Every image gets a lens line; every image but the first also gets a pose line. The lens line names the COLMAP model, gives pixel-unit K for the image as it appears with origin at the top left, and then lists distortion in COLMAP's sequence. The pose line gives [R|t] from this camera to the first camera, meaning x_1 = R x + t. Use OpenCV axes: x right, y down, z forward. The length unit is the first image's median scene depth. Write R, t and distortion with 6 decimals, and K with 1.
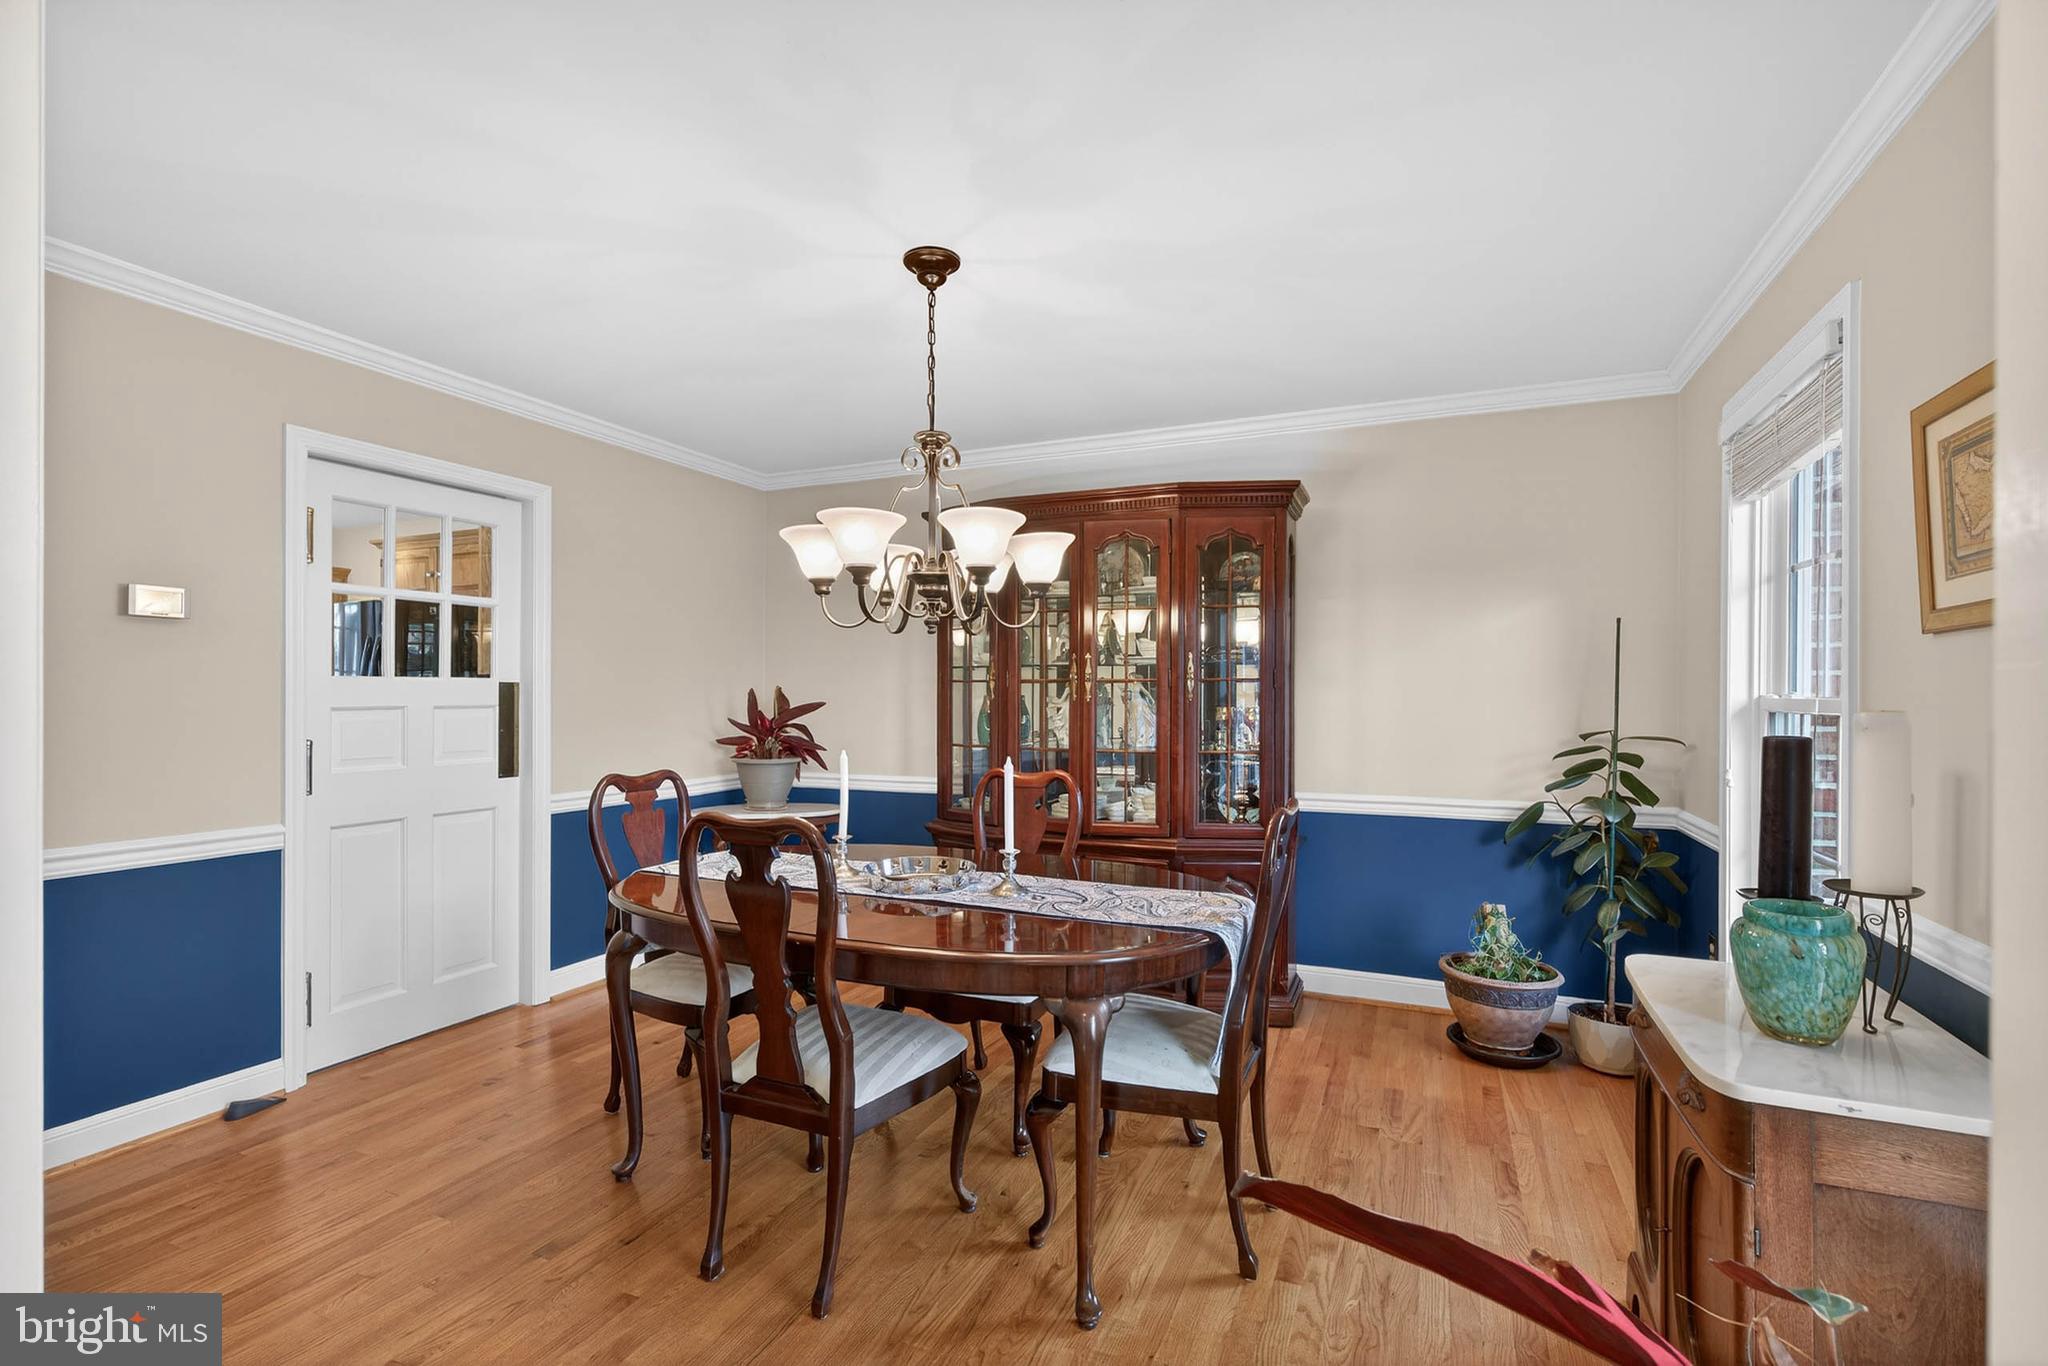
lens RADIAL K [[926.7, 0, 1025.5], [0, 926.7, 699.4], [0, 0, 1]] dist [-0.007469, 0.003558]
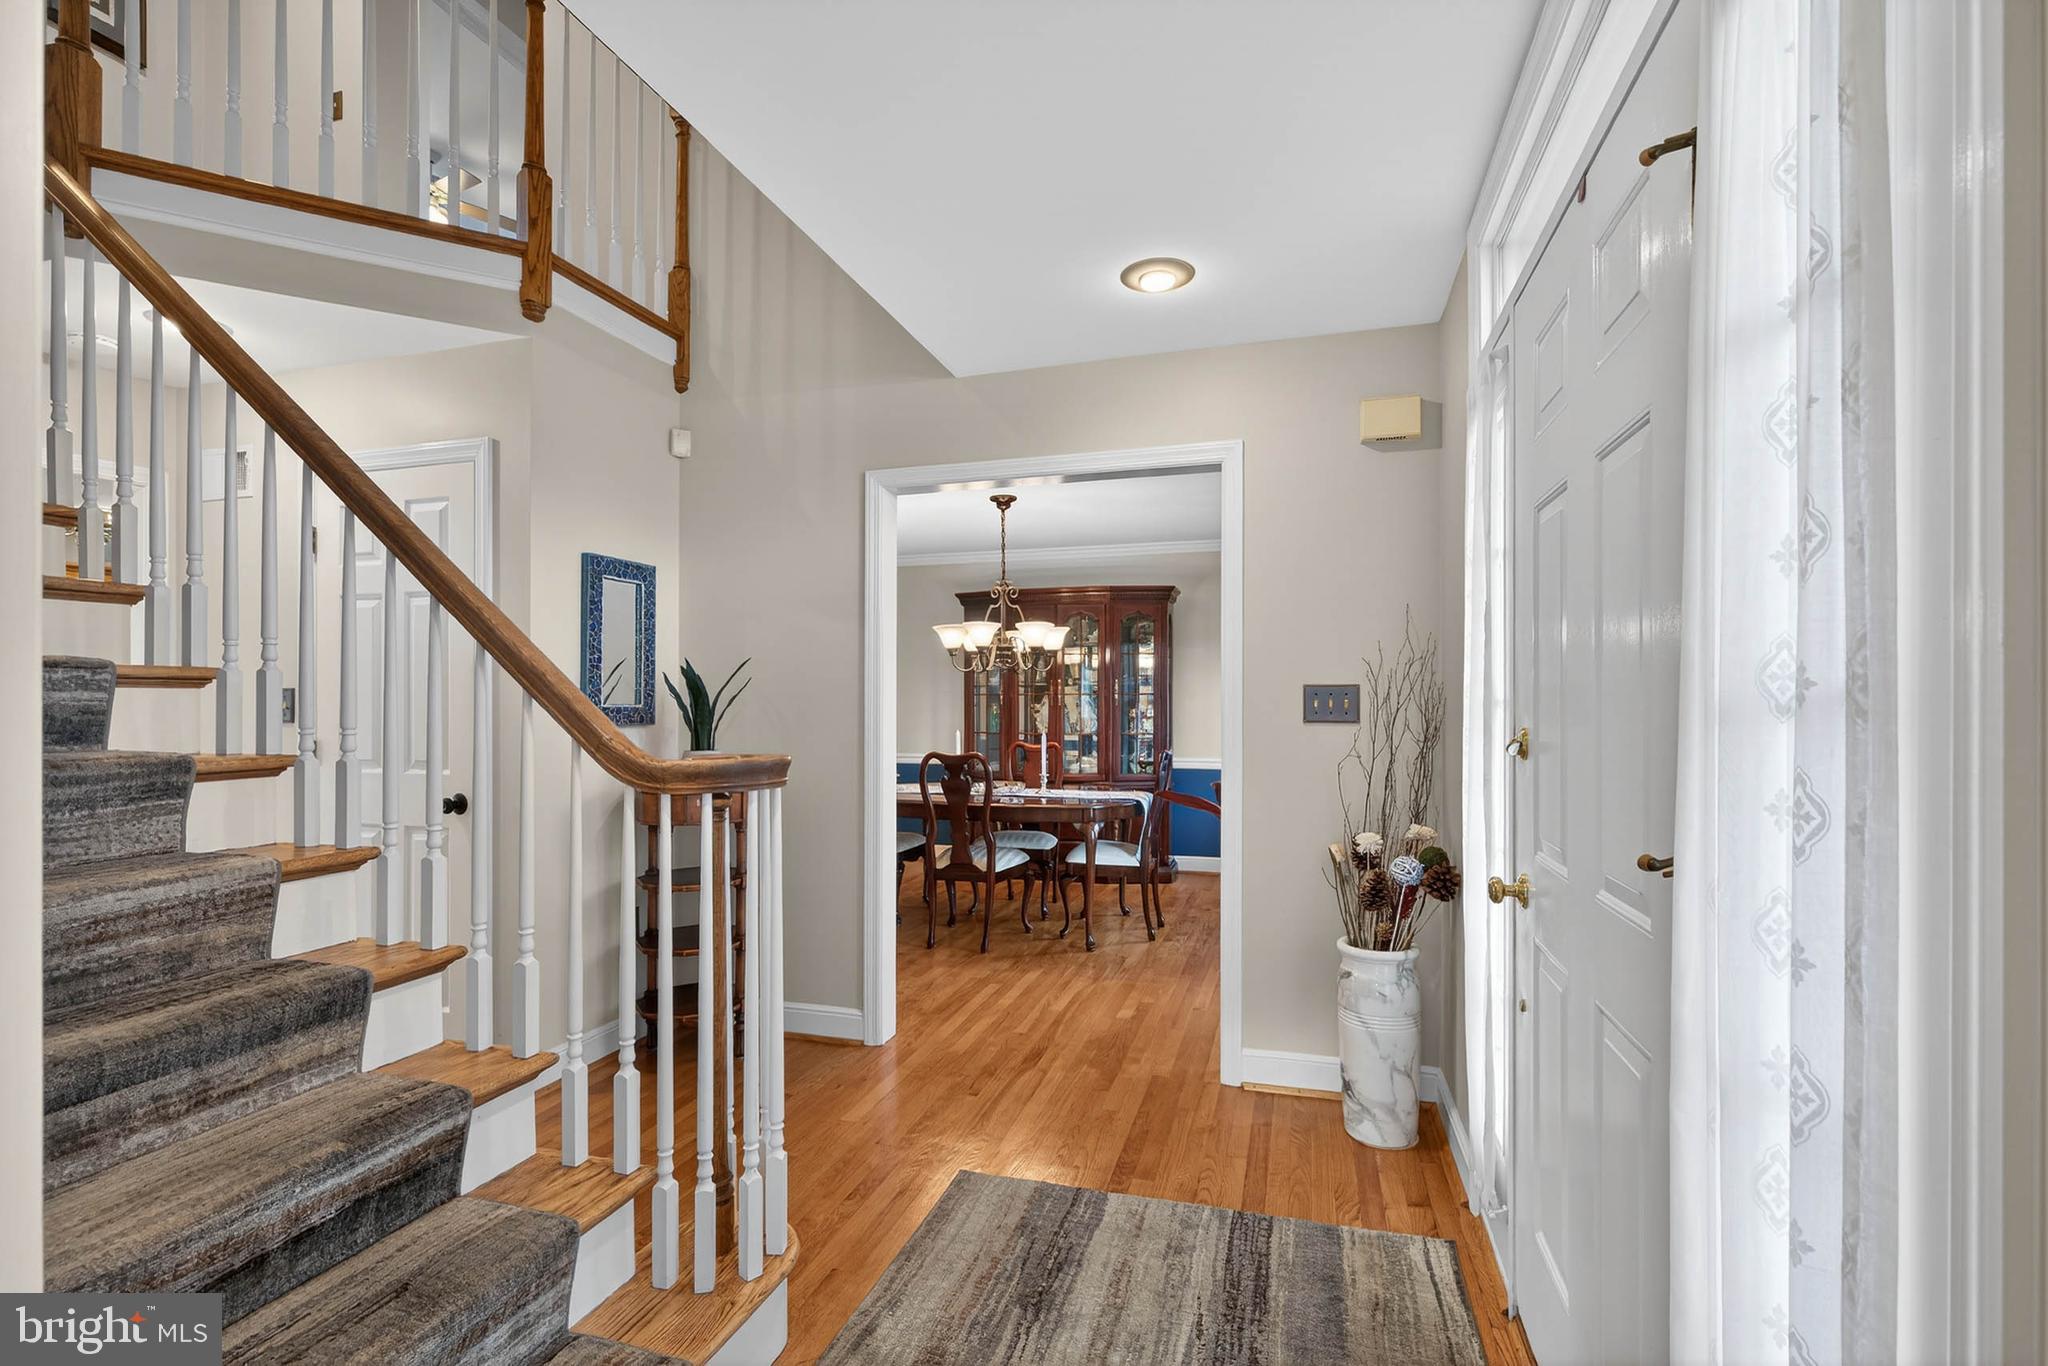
lens RADIAL K [[926.7, 0, 1019.9], [0, 926.7, 694.9], [0, 0, 1]] dist [-0.007469, 0.003558]
pose [[0.993818, 0.001147, 0.111018, -0.298077], [-0.000730, 0.999993, -0.003792, -0.017409], [-0.111022, 0.003687, 0.993811, -1.104110]]
